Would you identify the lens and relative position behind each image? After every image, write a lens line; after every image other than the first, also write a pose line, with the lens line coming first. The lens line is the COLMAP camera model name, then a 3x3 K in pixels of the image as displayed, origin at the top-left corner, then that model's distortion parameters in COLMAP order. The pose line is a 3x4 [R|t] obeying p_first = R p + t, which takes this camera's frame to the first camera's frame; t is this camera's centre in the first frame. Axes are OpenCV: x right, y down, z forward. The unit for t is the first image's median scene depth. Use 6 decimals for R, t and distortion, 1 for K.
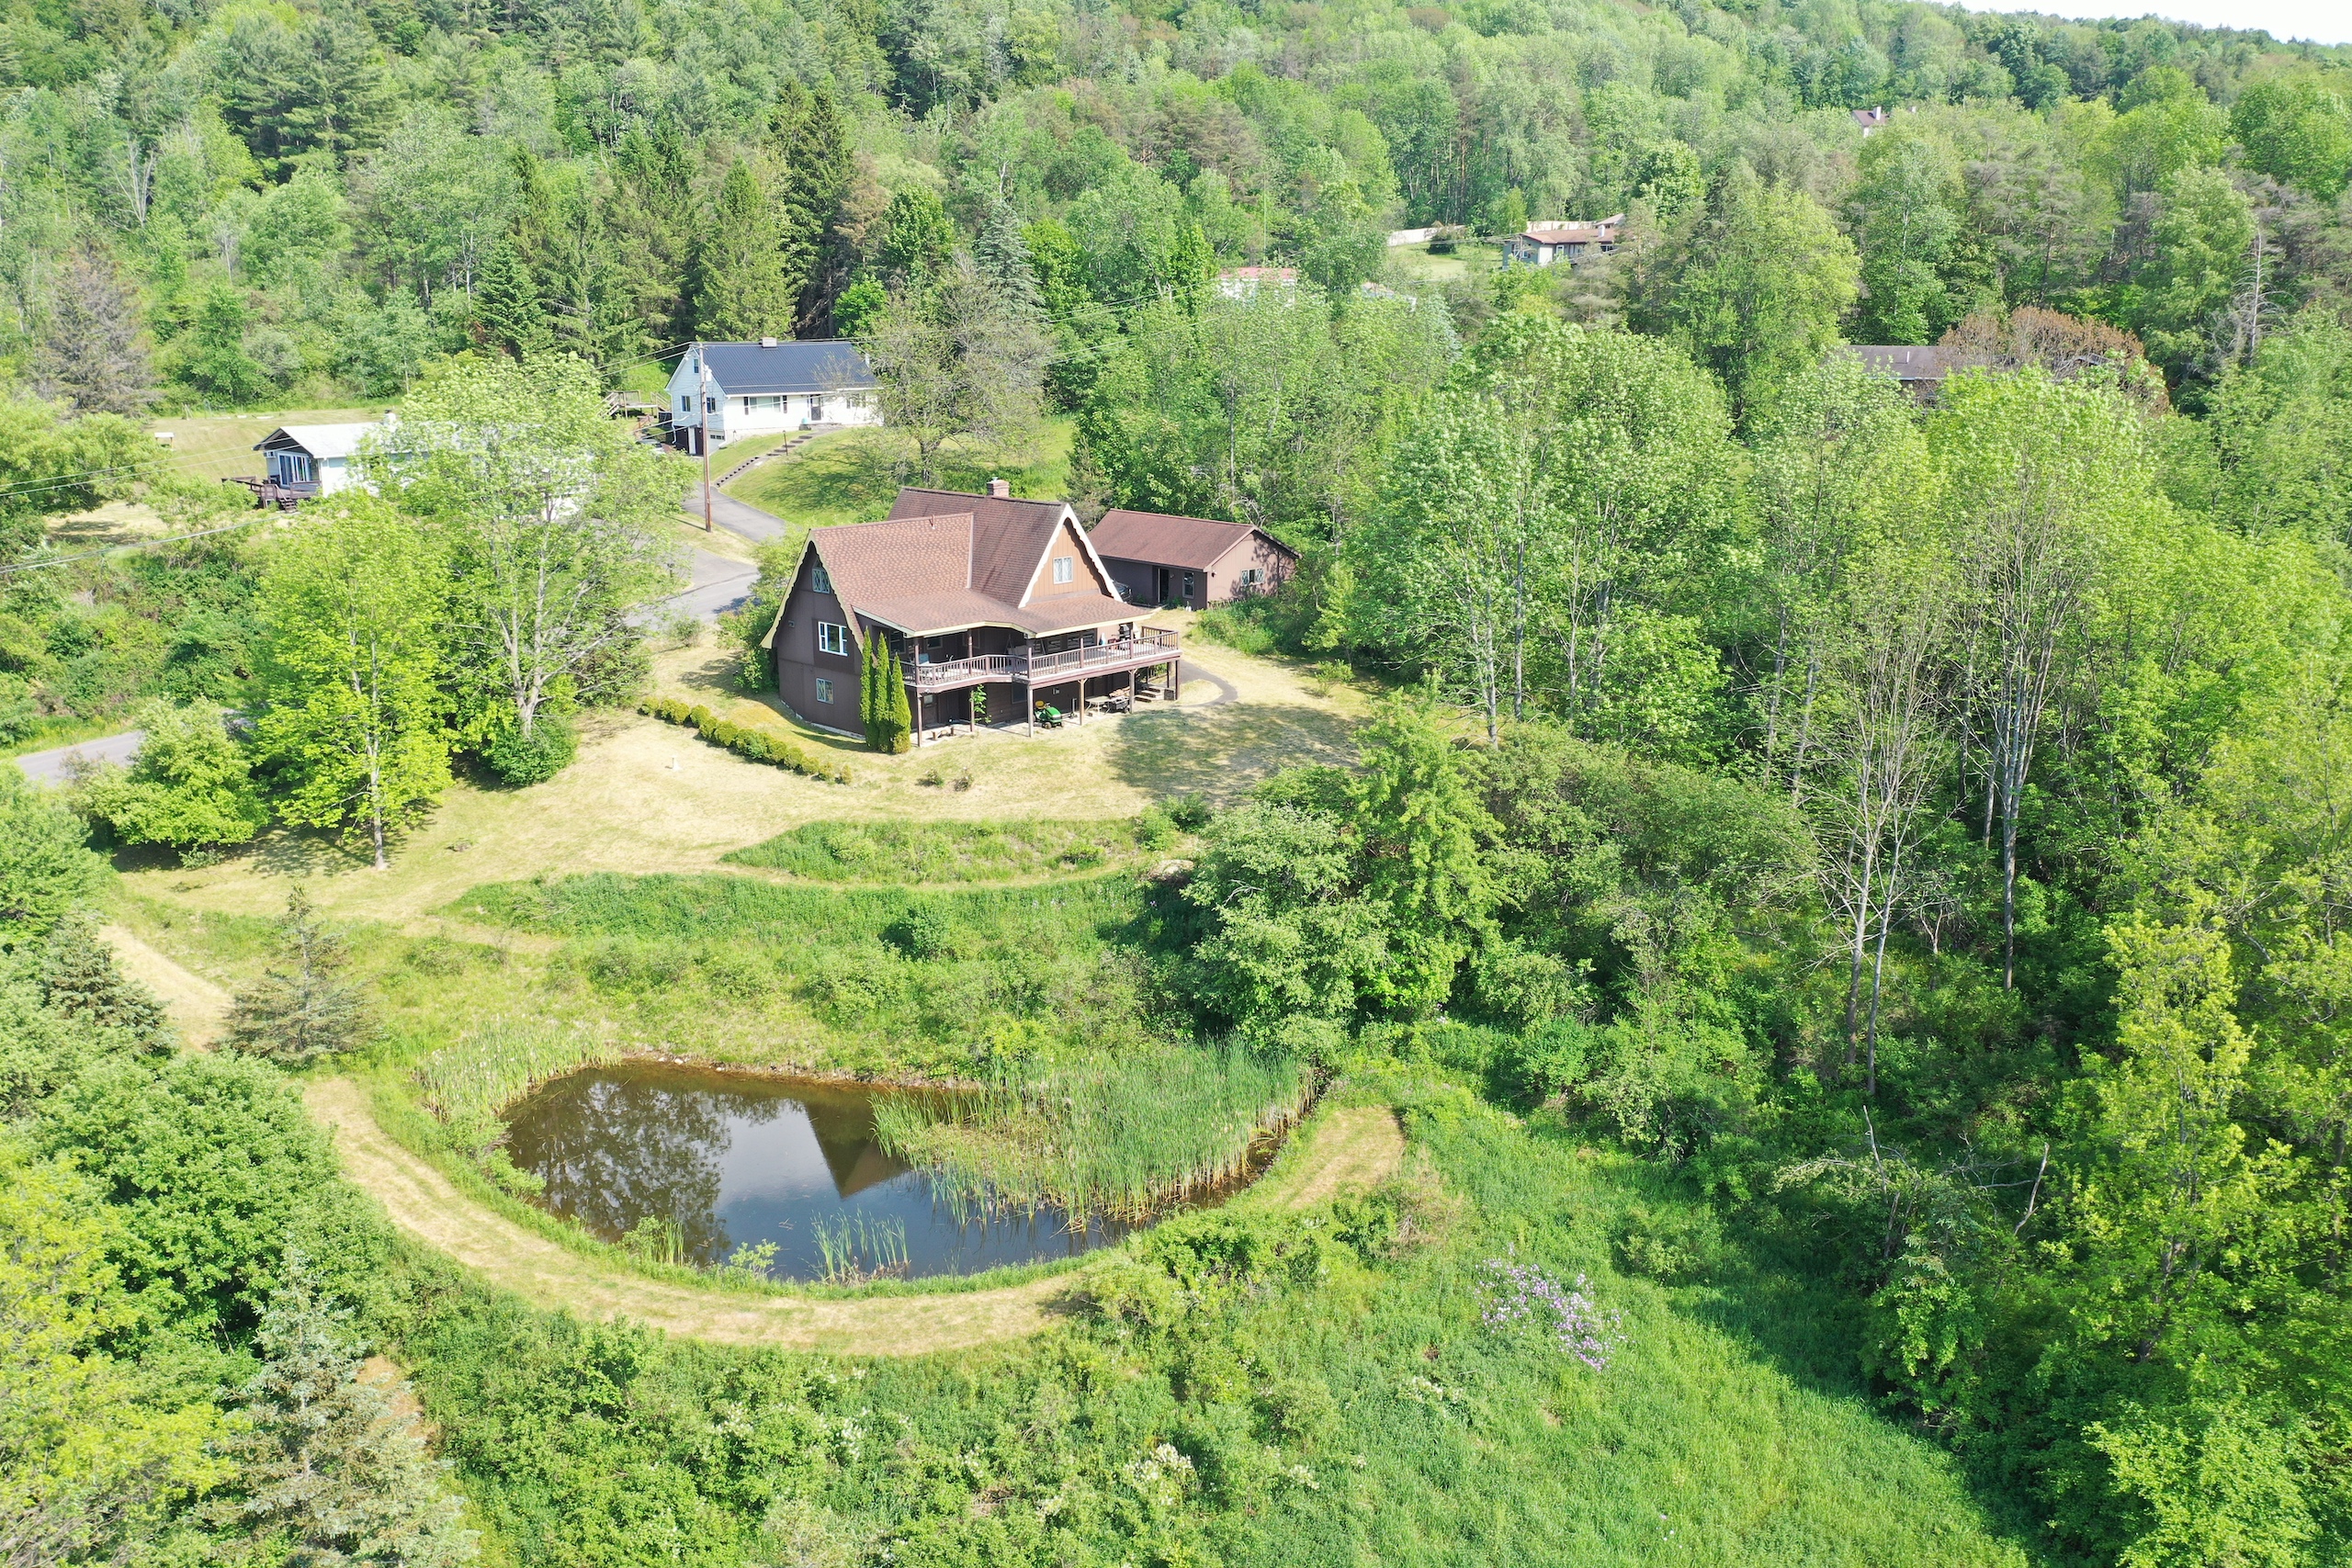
lens RADIAL K [[1834.8, 0, 1176.0], [0, 1834.8, 784.0], [0, 0, 1]] dist [0.000476, -0.000923]
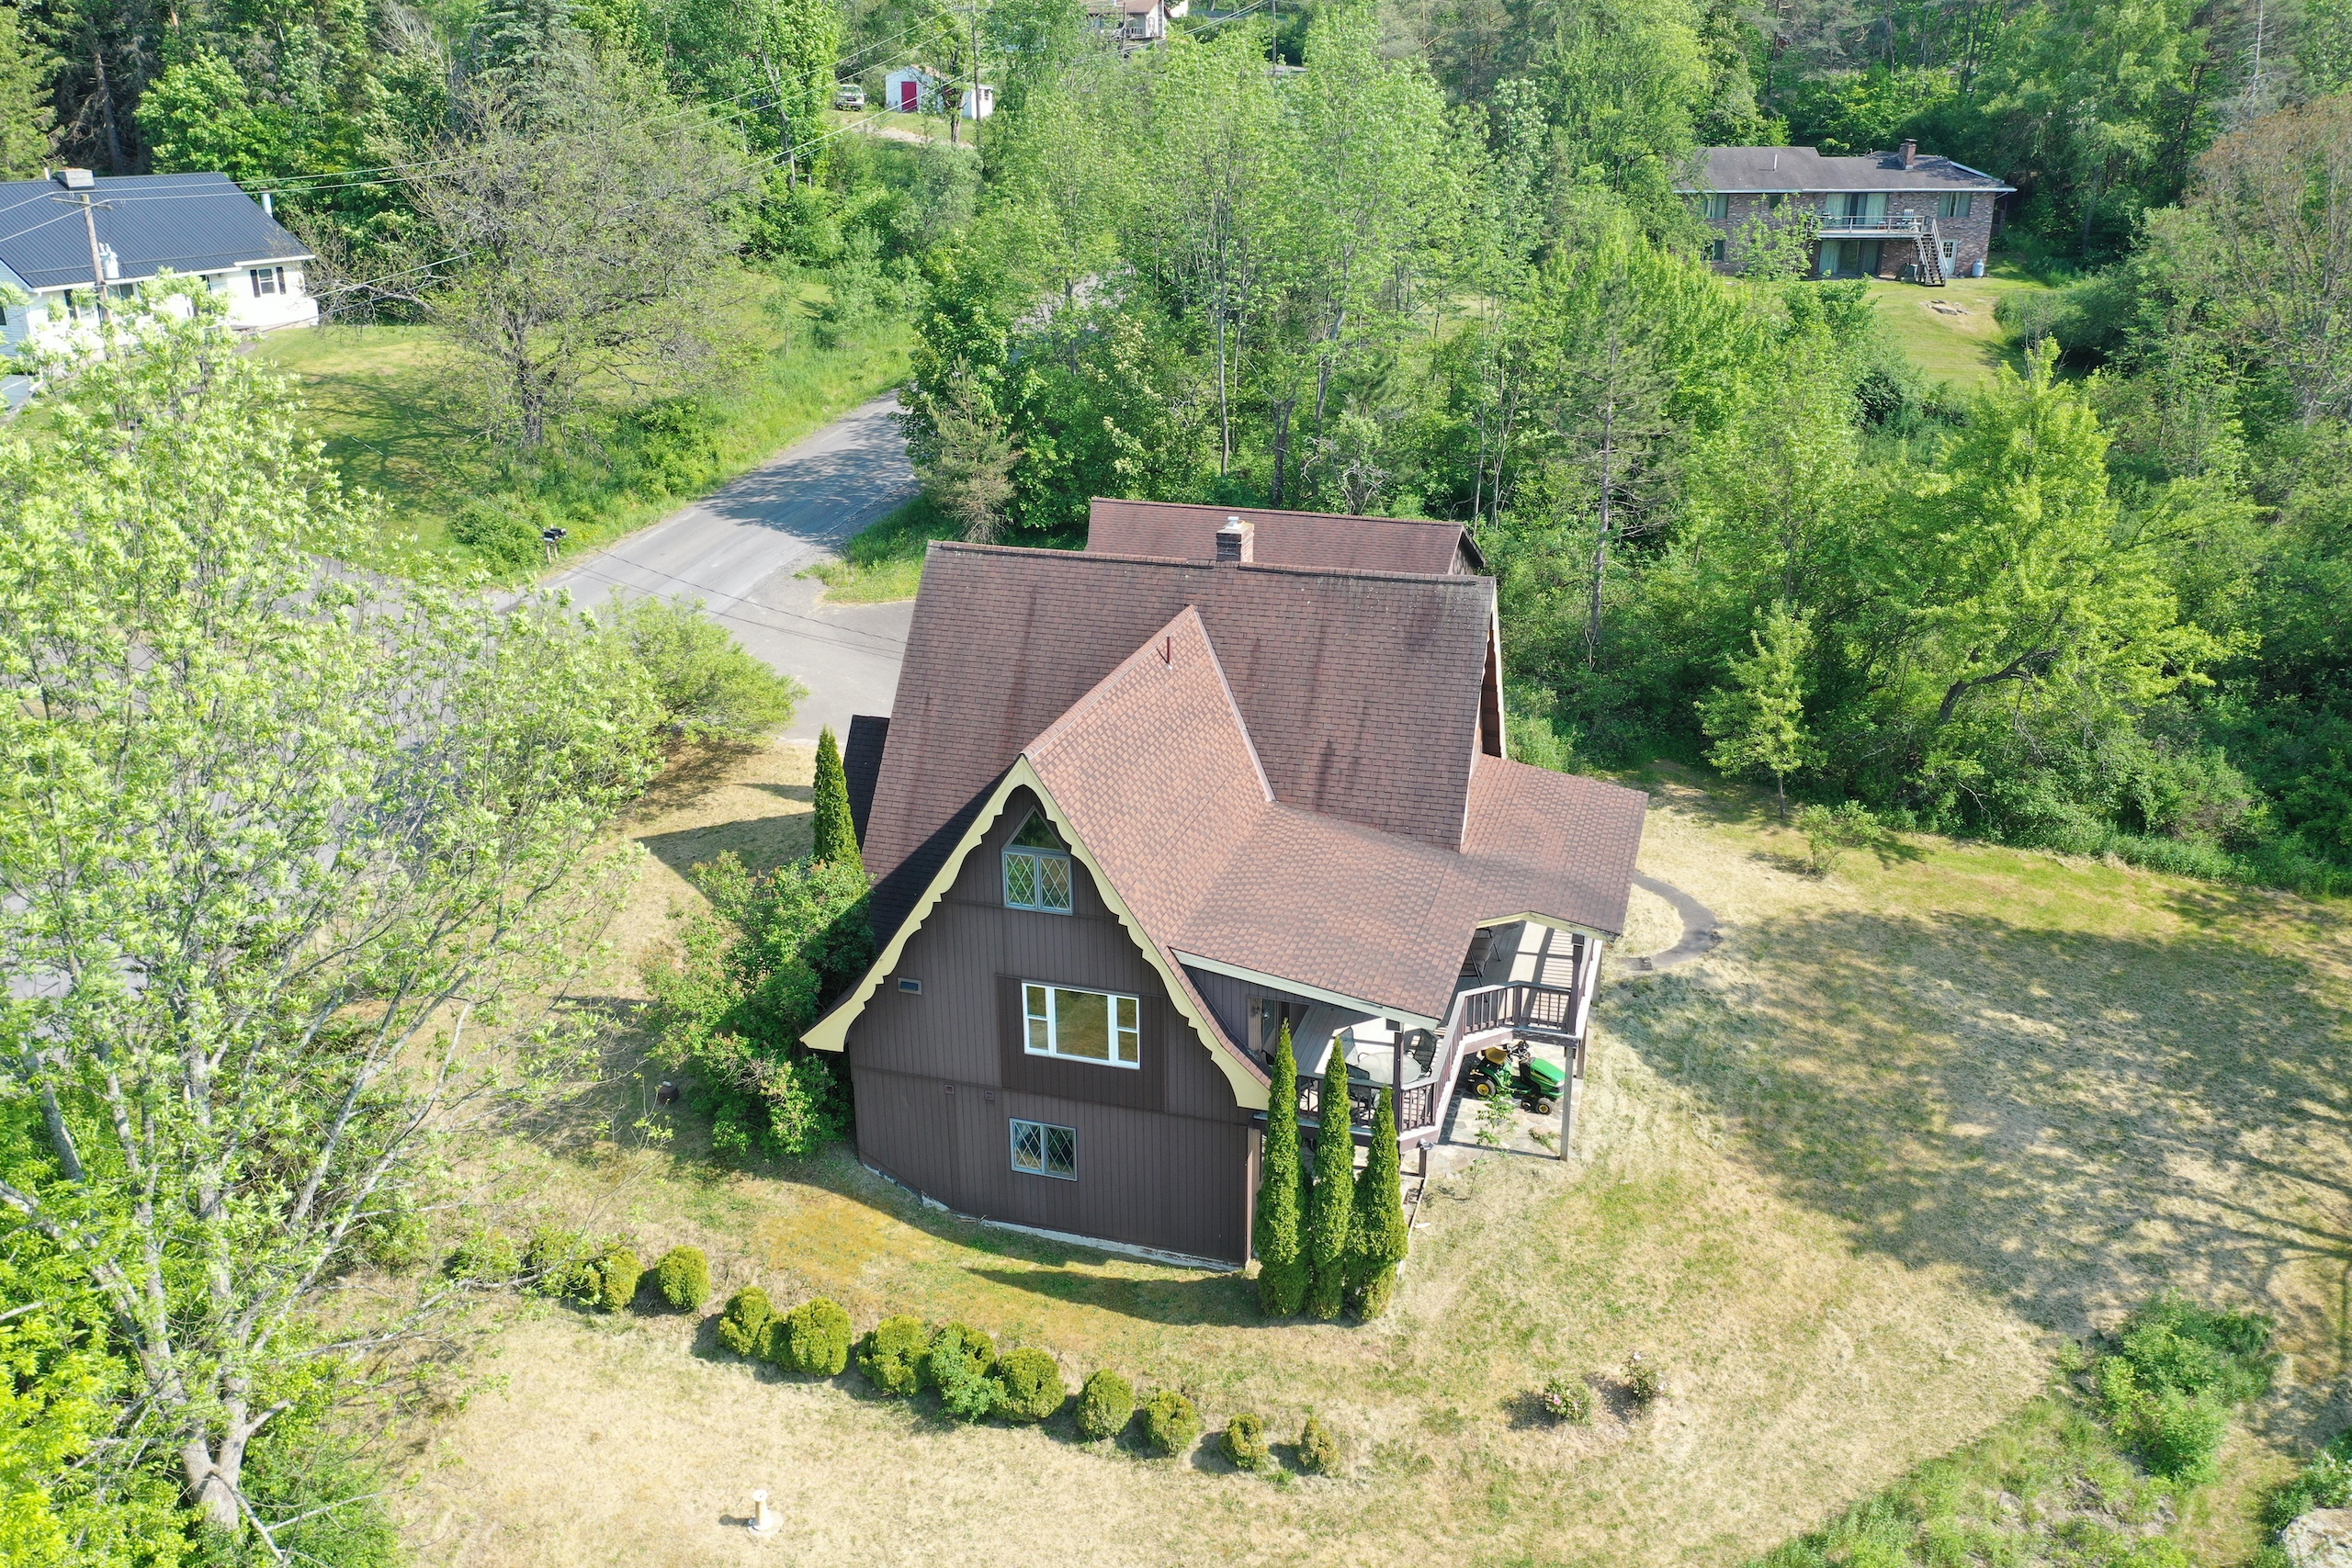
lens RADIAL K [[1834.8, 0, 1176.0], [0, 1834.8, 784.0], [0, 0, 1]] dist [0.000476, -0.000923]
pose [[0.899674, -0.159709, 0.406300, -0.317008], [0.117526, 0.984926, 0.126918, -0.174382], [-0.420445, -0.066434, 0.904882, 0.666108]]
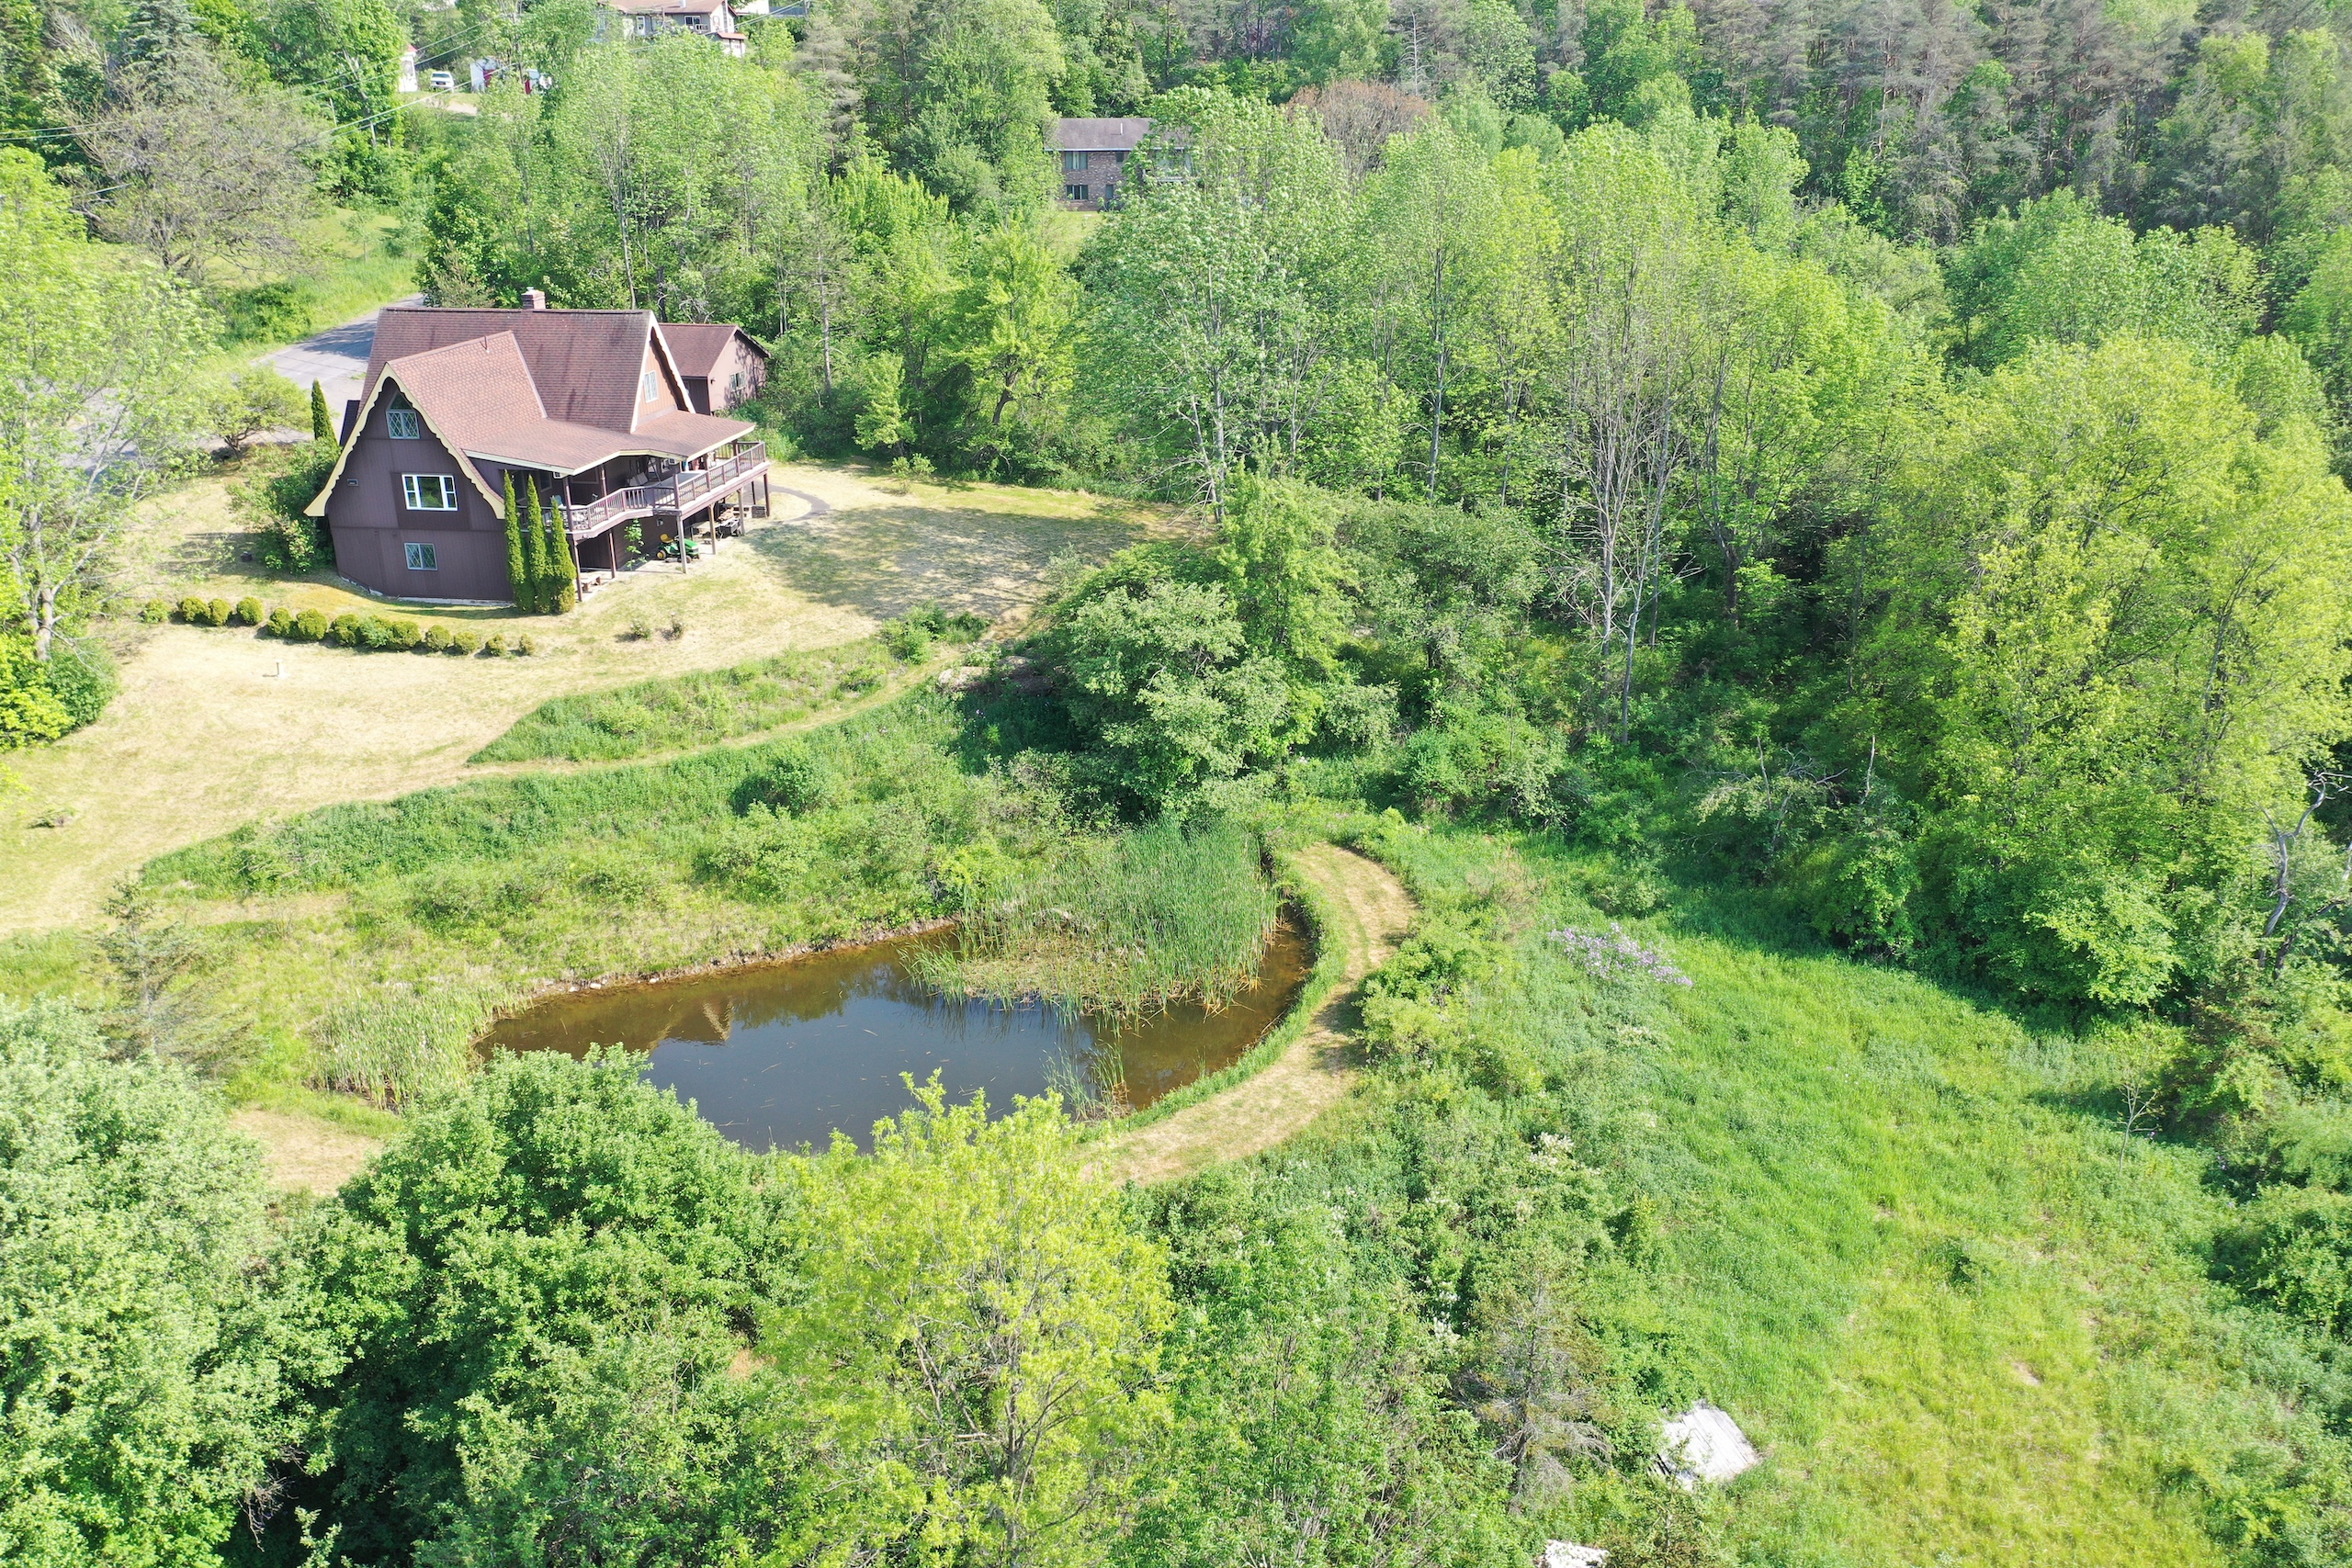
lens RADIAL K [[1834.8, 0, 1176.0], [0, 1834.8, 784.0], [0, 0, 1]] dist [0.000476, -0.000923]
pose [[0.826954, -0.206460, 0.522992, -0.376786], [0.147925, 0.977265, 0.151894, -0.025788], [-0.542462, -0.048246, 0.838694, 0.101431]]
